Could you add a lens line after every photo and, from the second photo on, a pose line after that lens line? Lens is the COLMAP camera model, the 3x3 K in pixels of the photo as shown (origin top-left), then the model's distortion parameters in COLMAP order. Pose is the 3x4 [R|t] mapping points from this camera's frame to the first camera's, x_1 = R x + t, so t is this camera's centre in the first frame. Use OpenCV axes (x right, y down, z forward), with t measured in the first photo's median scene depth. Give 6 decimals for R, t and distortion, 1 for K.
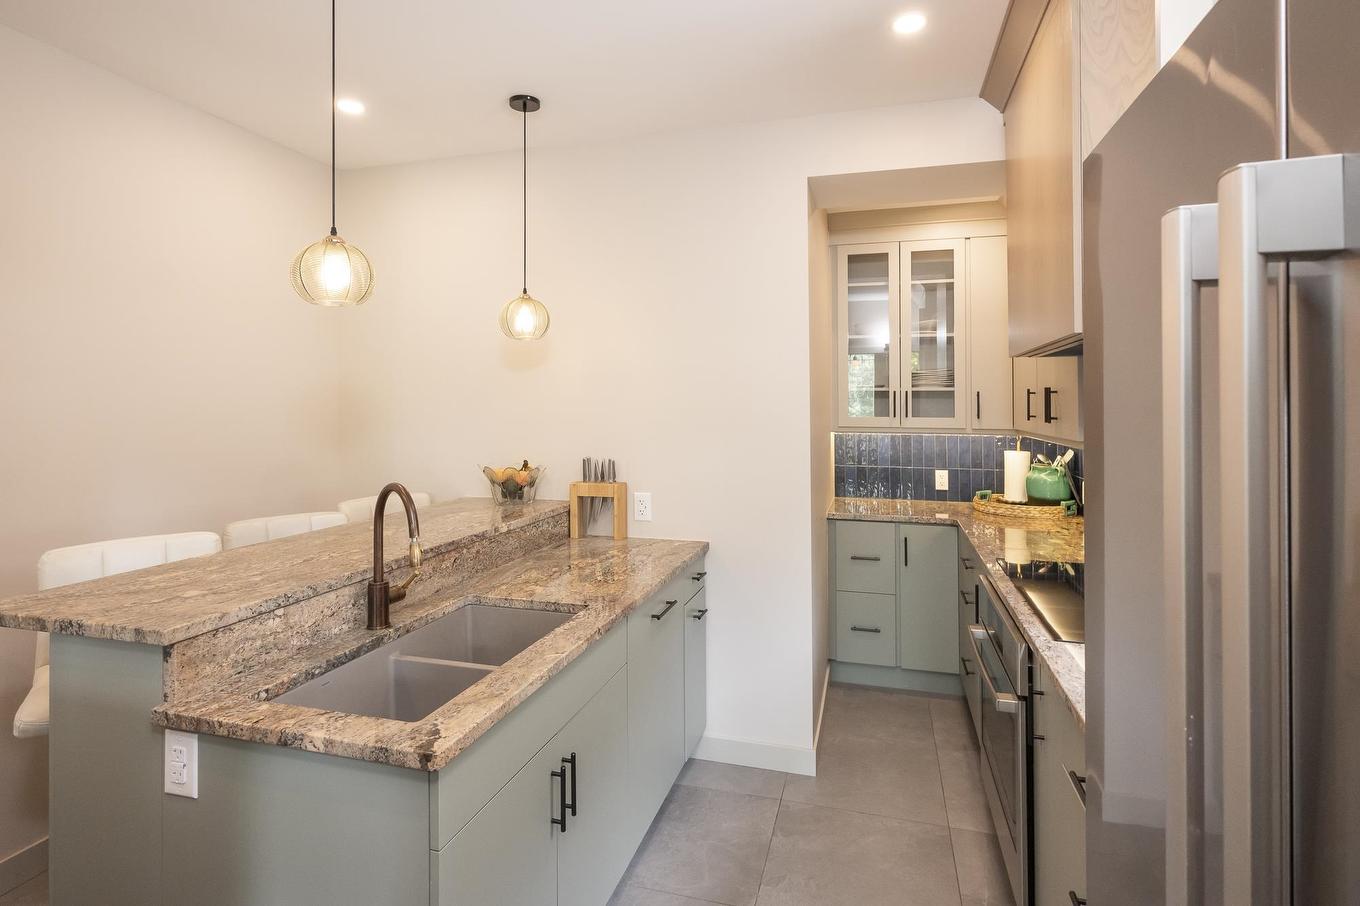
lens RADIAL K [[691.4, 0, 683.8], [0, 691.4, 398.9], [0, 0, 1]] dist [0.005608, -0.000187]
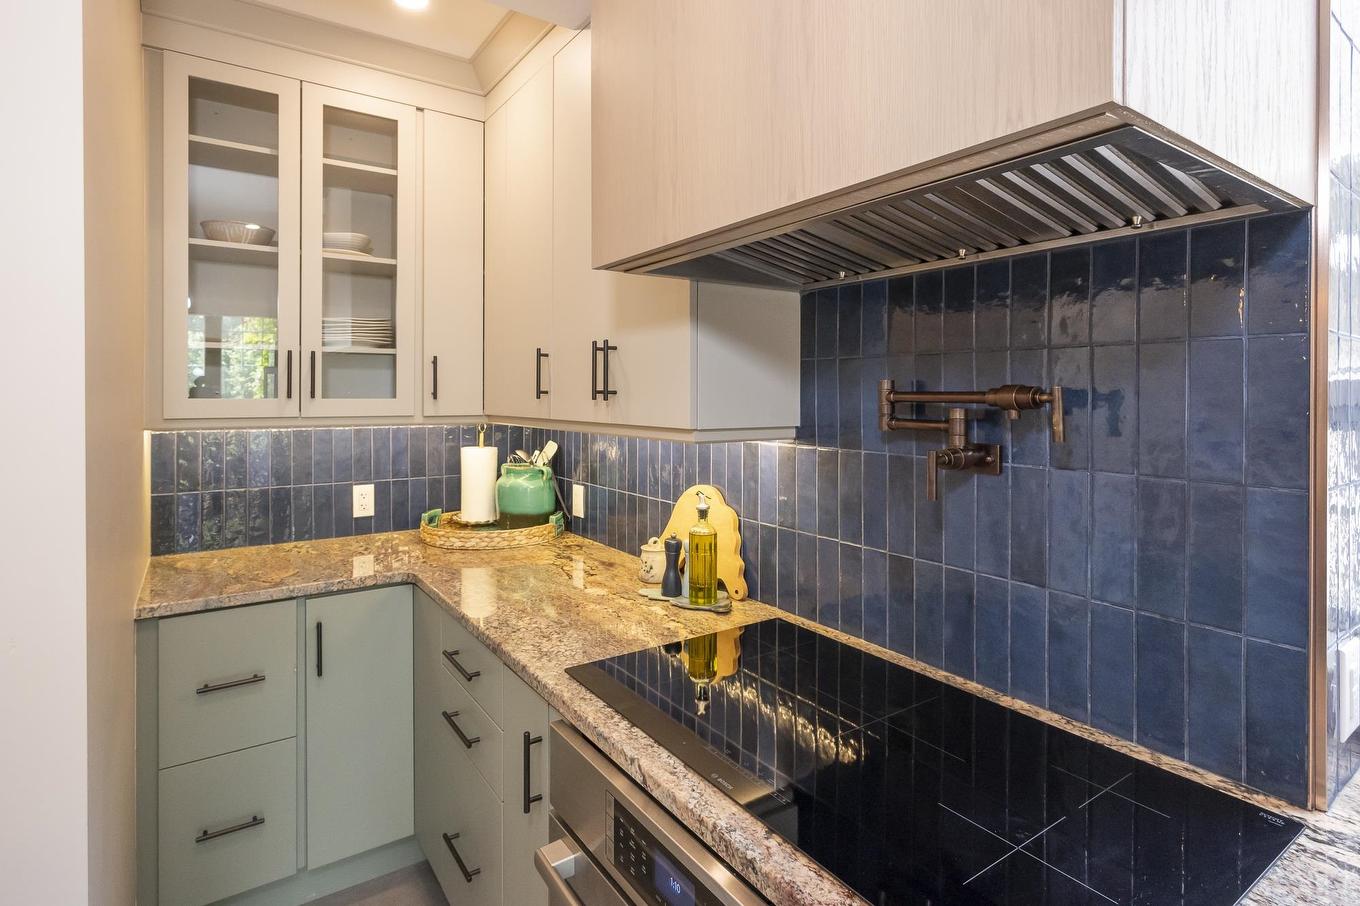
lens RADIAL K [[691.4, 0, 674.6], [0, 691.4, 388.7], [0, 0, 1]] dist [0.005608, -0.000187]
pose [[0.635232, 0.008687, 0.772273, 0.076084], [-0.005286, 0.999962, -0.006899, 0.021481], [-0.772303, 0.000300, 0.635254, 0.420452]]
